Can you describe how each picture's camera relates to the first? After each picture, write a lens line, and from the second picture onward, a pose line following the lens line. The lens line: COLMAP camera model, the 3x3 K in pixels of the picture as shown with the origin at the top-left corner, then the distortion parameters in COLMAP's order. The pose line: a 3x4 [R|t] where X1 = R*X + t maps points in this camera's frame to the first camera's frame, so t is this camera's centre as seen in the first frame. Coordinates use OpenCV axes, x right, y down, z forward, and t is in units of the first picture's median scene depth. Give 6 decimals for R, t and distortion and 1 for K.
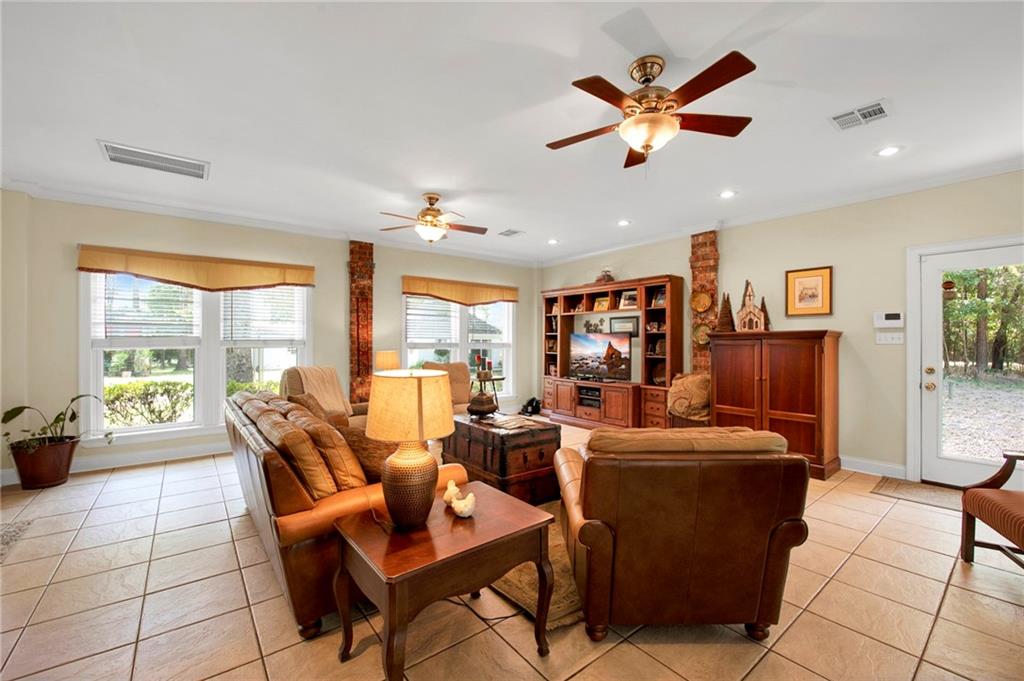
lens RADIAL K [[416.4, 0, 518.5], [0, 416.4, 340.4], [0, 0, 1]] dist [0.000551, 0.000090]
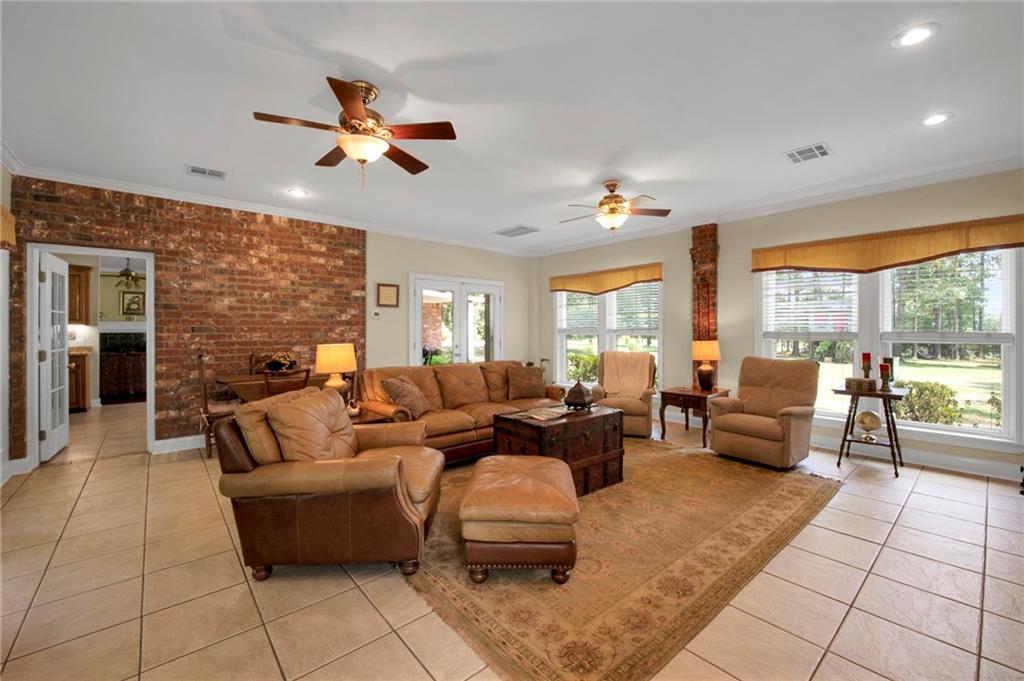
lens RADIAL K [[426.0, 0, 510.0], [0, 426.0, 329.5], [0, 0, 1]] dist [-0.000106, 0.000000]
pose [[0.036593, -0.001311, -0.999329, 0.571669], [0.002151, 0.999997, -0.001233, 0.001240], [0.999328, -0.002105, 0.036596, 0.520926]]
